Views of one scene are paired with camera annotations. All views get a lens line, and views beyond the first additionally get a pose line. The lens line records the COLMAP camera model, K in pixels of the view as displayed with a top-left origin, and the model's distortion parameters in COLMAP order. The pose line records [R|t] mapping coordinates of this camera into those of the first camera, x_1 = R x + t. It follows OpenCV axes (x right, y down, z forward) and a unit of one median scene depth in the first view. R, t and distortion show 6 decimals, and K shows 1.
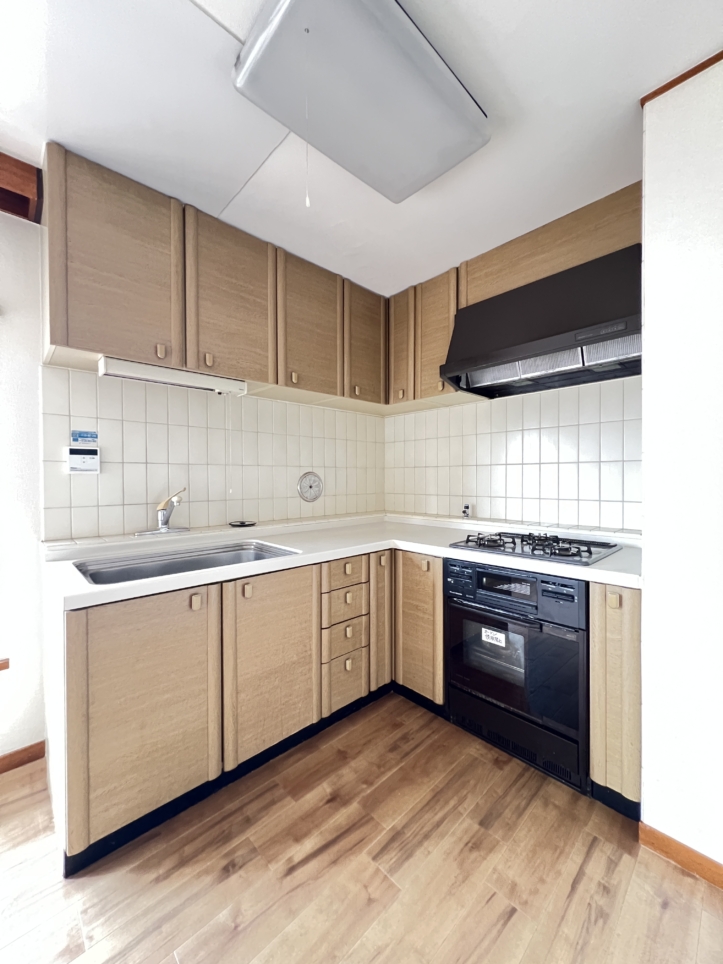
lens RADIAL K [[386.3, 0, 359.3], [0, 386.3, 482.5], [0, 0, 1]] dist [0.004017, 0.000280]
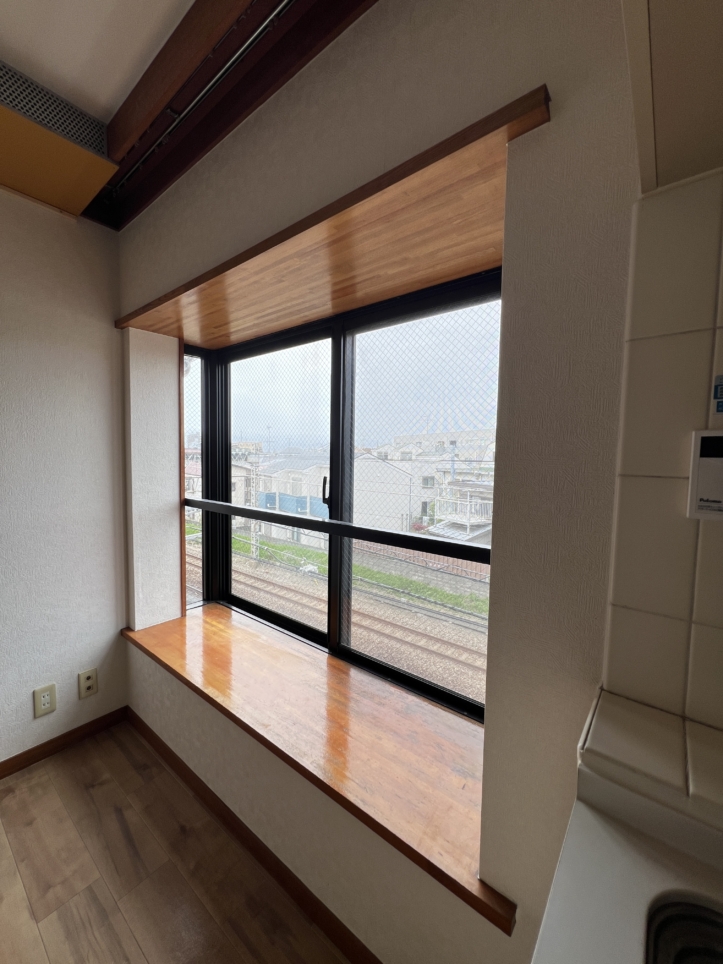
lens RADIAL K [[386.3, 0, 358.2], [0, 386.3, 482.3], [0, 0, 1]] dist [0.004017, 0.000280]
pose [[0.135253, 0.074359, -0.988017, -0.475960], [-0.027534, 0.997077, 0.071272, -0.066185], [0.990428, 0.017564, 0.136905, 0.684503]]
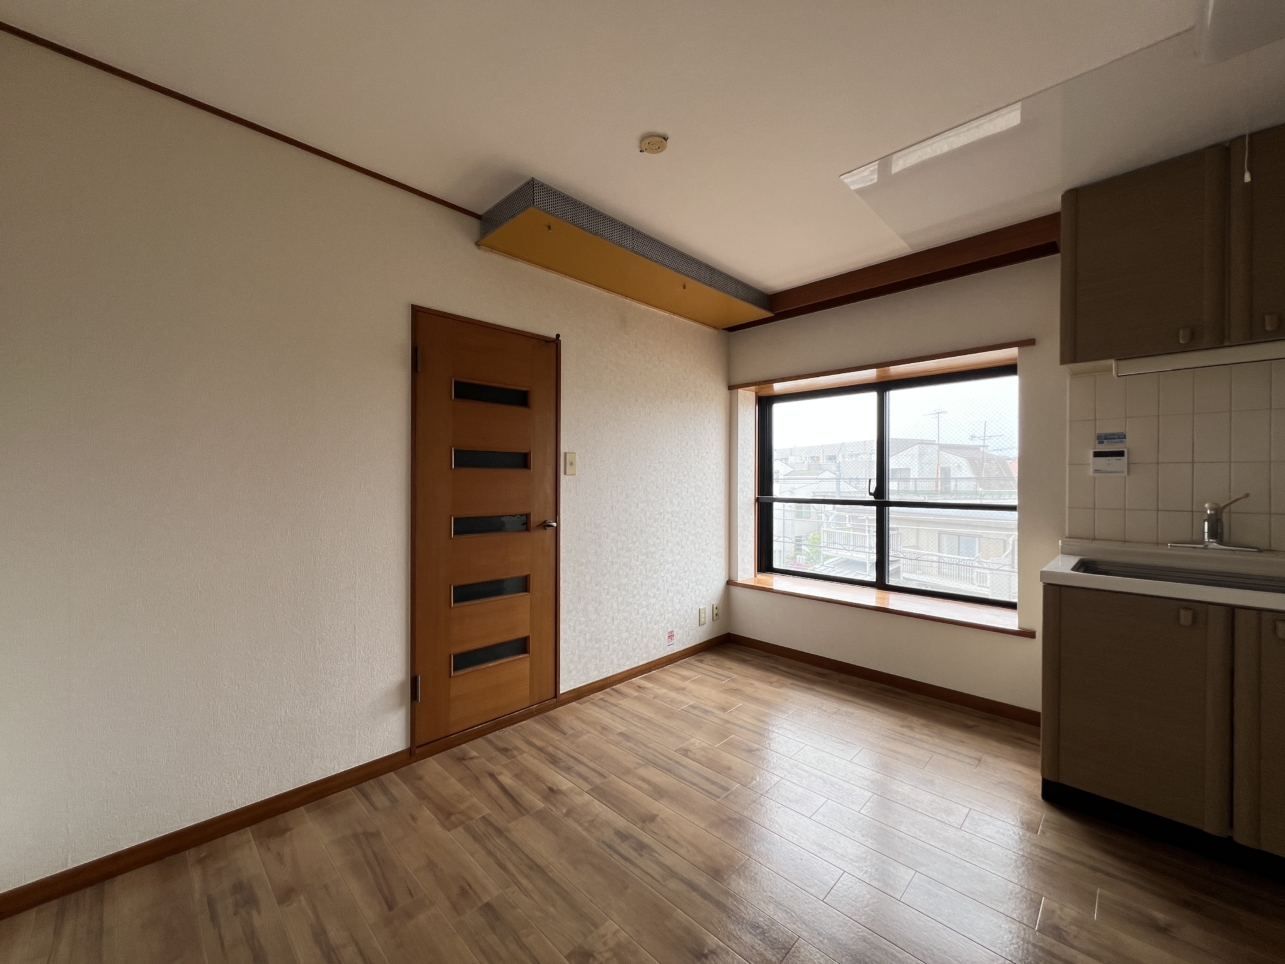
lens RADIAL K [[515.0, 0, 642.5], [0, 515.0, 480.5], [0, 0, 1]] dist [0.004017, 0.000280]
pose [[0.035599, 0.009095, -0.999325, 0.581550], [-0.010690, 0.999905, 0.008719, -0.009575], [0.999309, 0.010372, 0.035693, -0.248746]]
